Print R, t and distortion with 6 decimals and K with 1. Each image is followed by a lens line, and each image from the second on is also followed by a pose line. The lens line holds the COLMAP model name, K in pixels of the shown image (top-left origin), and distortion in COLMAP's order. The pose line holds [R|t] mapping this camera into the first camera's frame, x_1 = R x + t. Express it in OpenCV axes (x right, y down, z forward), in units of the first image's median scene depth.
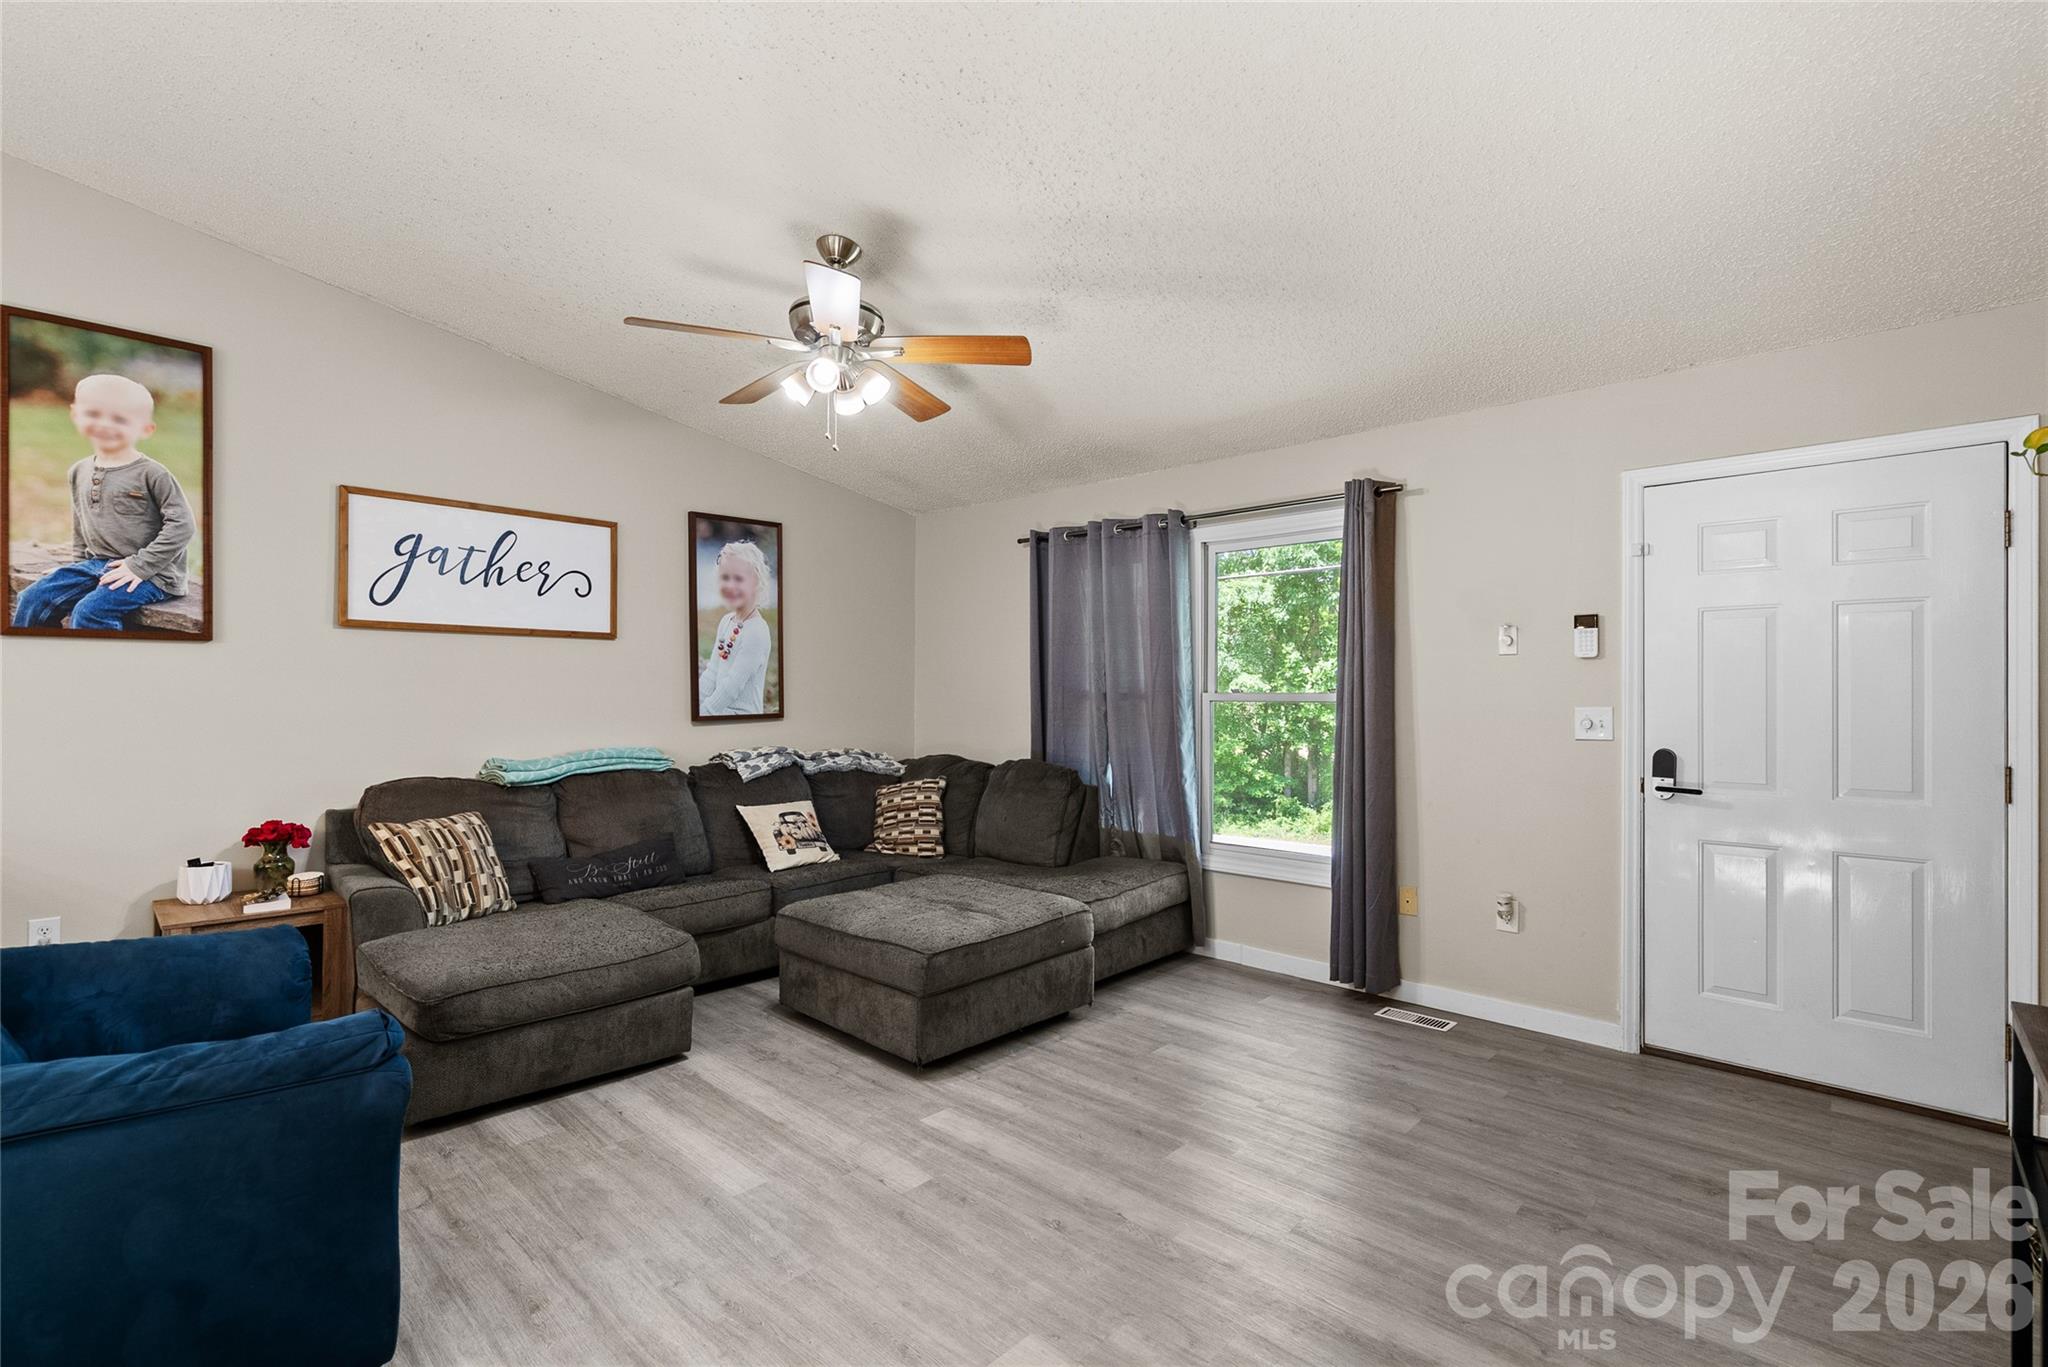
lens RADIAL K [[939.9, 0, 1024.5], [0, 939.9, 688.9], [0, 0, 1]] dist [-0.012368, 0.000168]
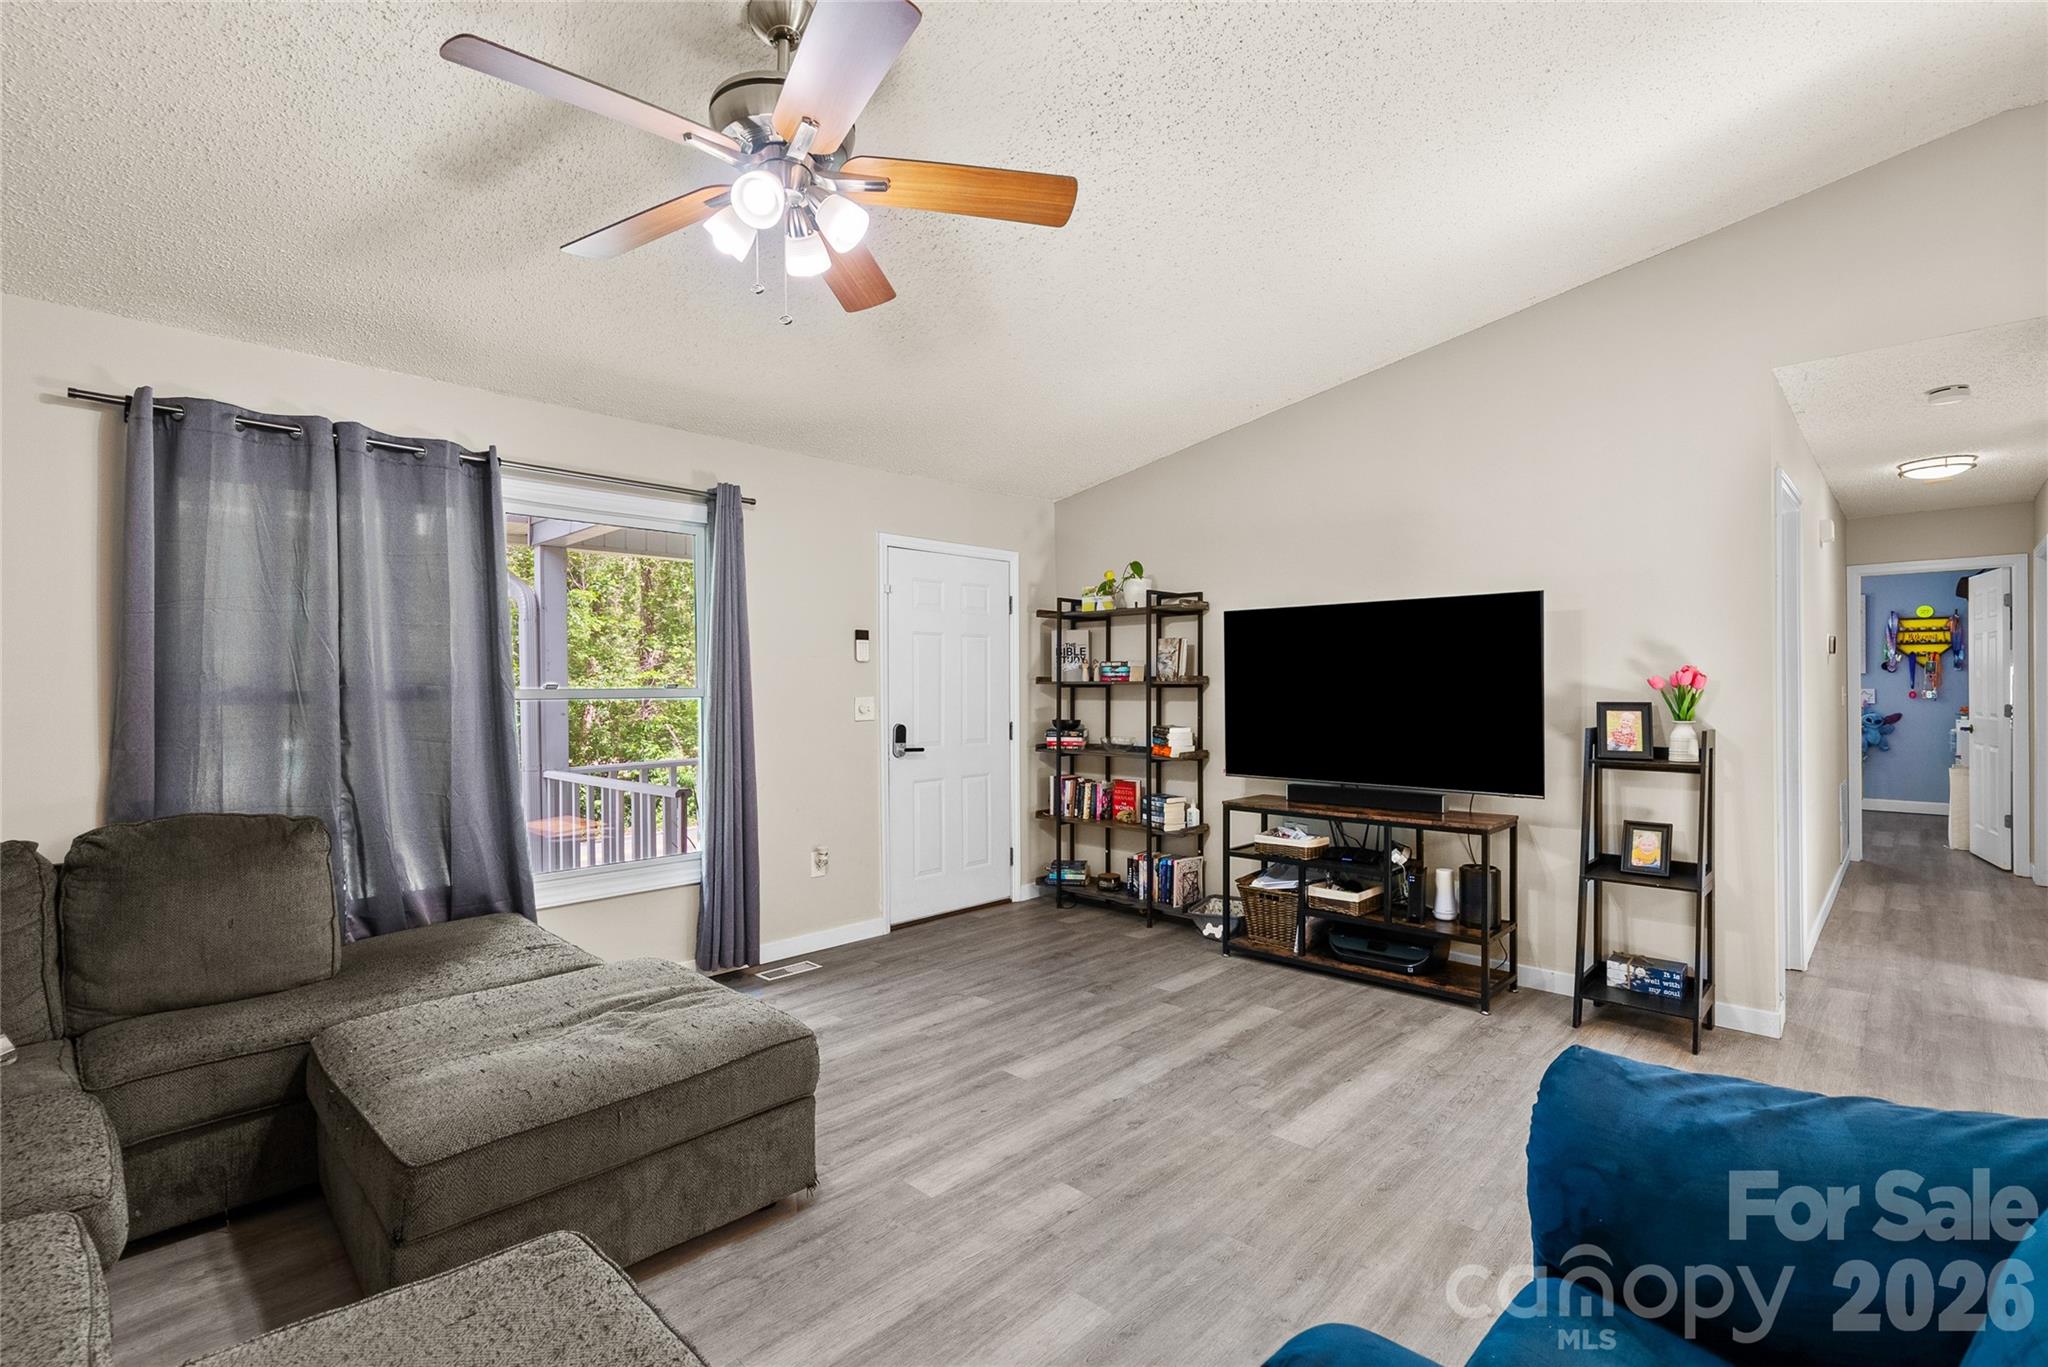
lens RADIAL K [[932.0, 0, 1035.2], [0, 932.0, 686.5], [0, 0, 1]] dist [-0.000021, 0.000429]
pose [[-0.001031, -0.003632, 0.999993, -0.692804], [0.000949, 0.999993, 0.003633, -0.001305], [-0.999999, 0.000953, -0.001027, 0.664120]]
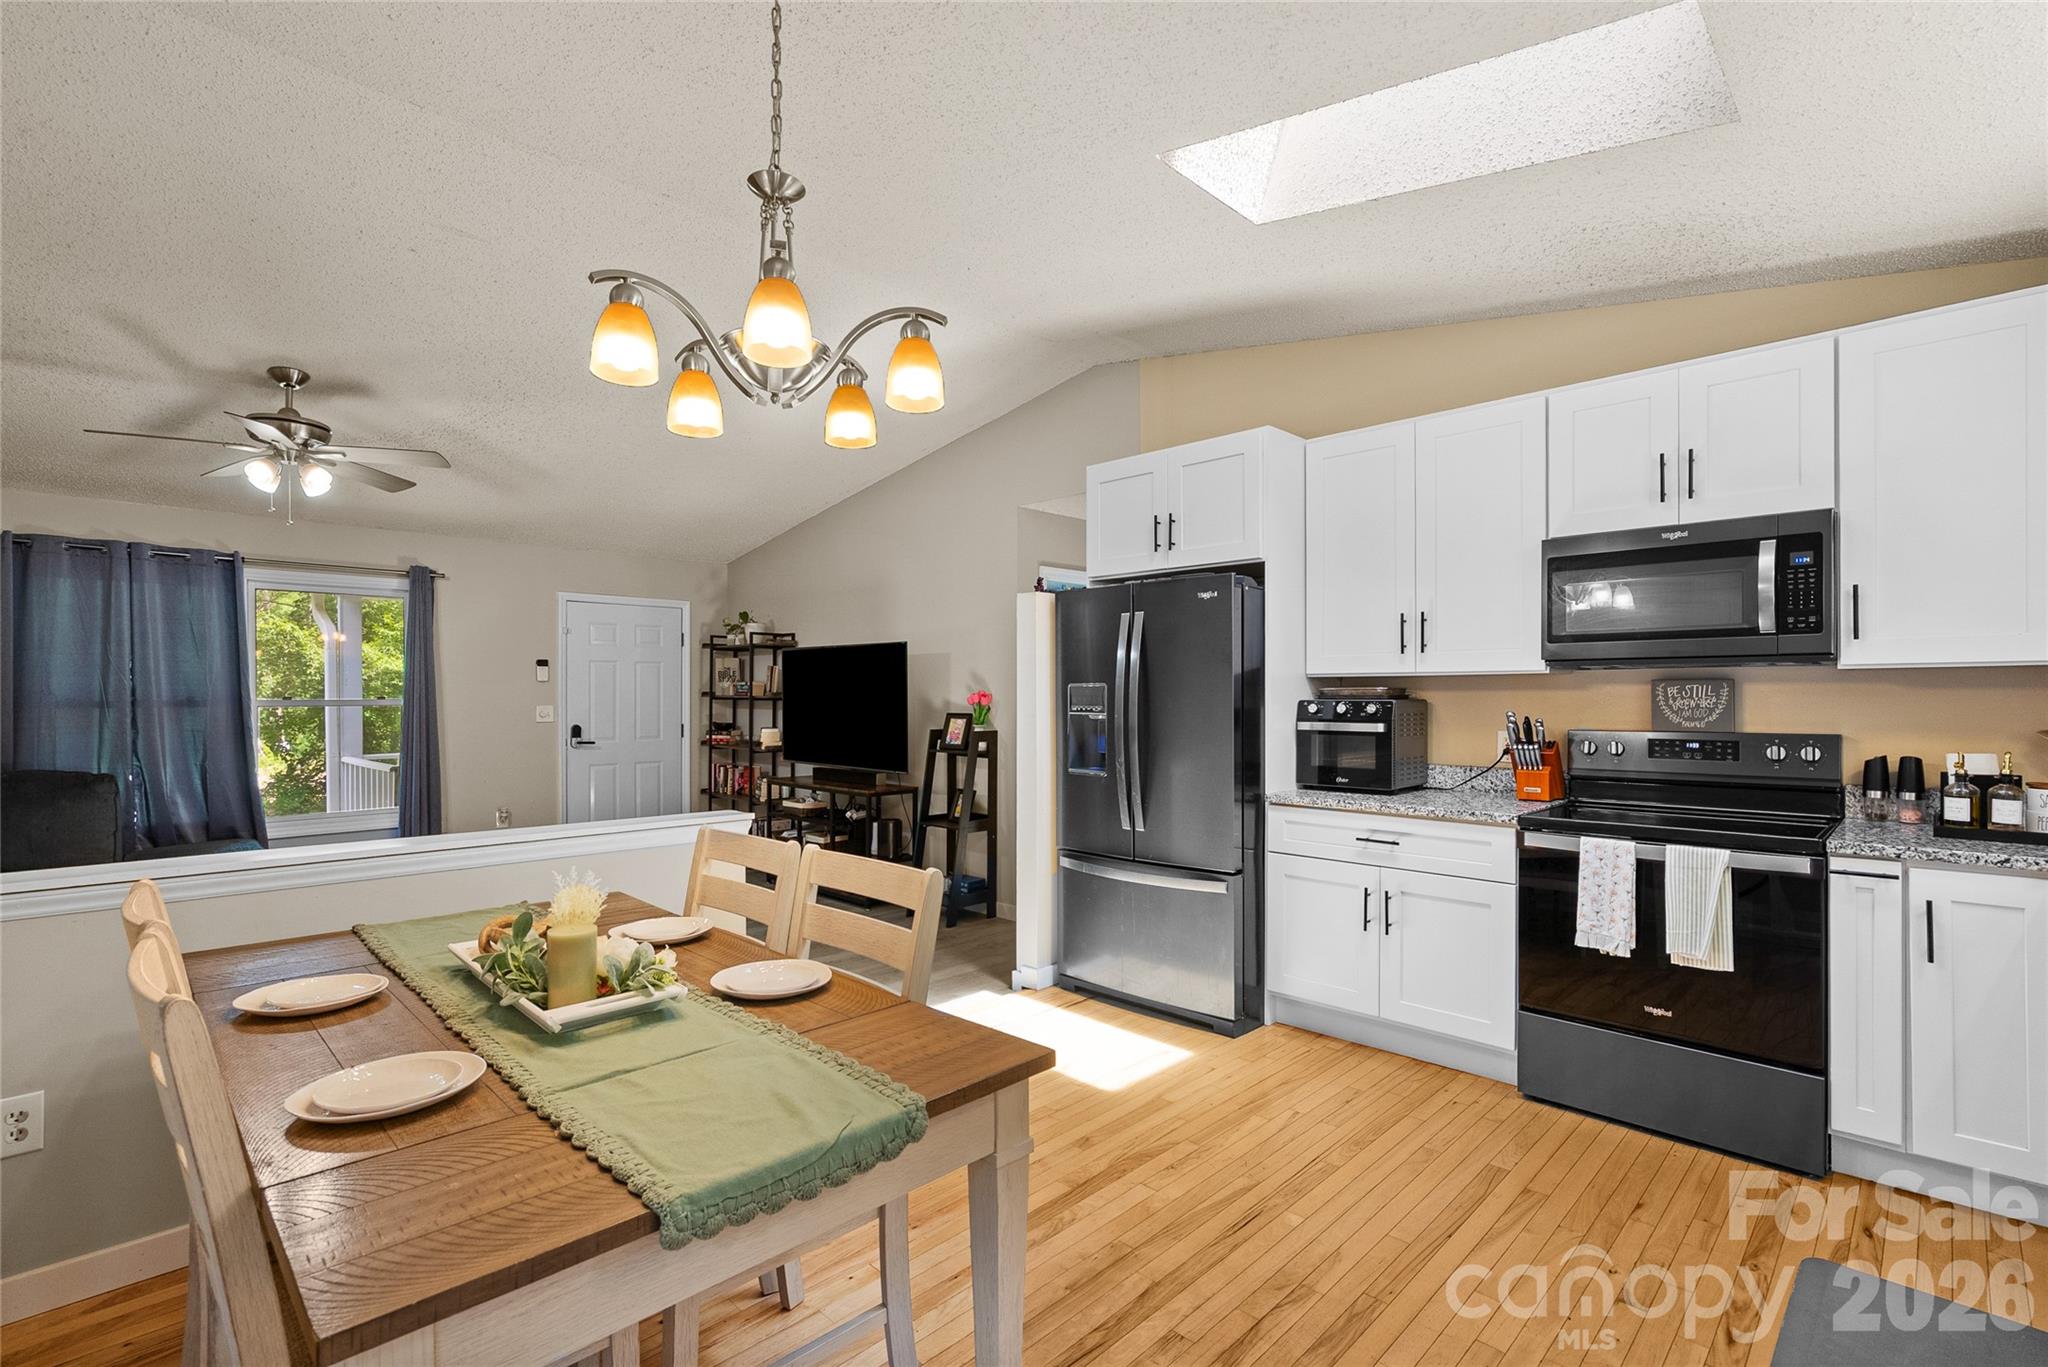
lens RADIAL K [[930.4, 0, 1033.5], [0, 930.4, 694.0], [0, 0, 1]] dist [-0.003861, 0.000541]
pose [[0.021020, -0.003988, 0.999771, -1.212786], [-0.005385, 0.999977, 0.004102, -0.017831], [-0.999765, -0.005470, 0.020998, -0.081892]]
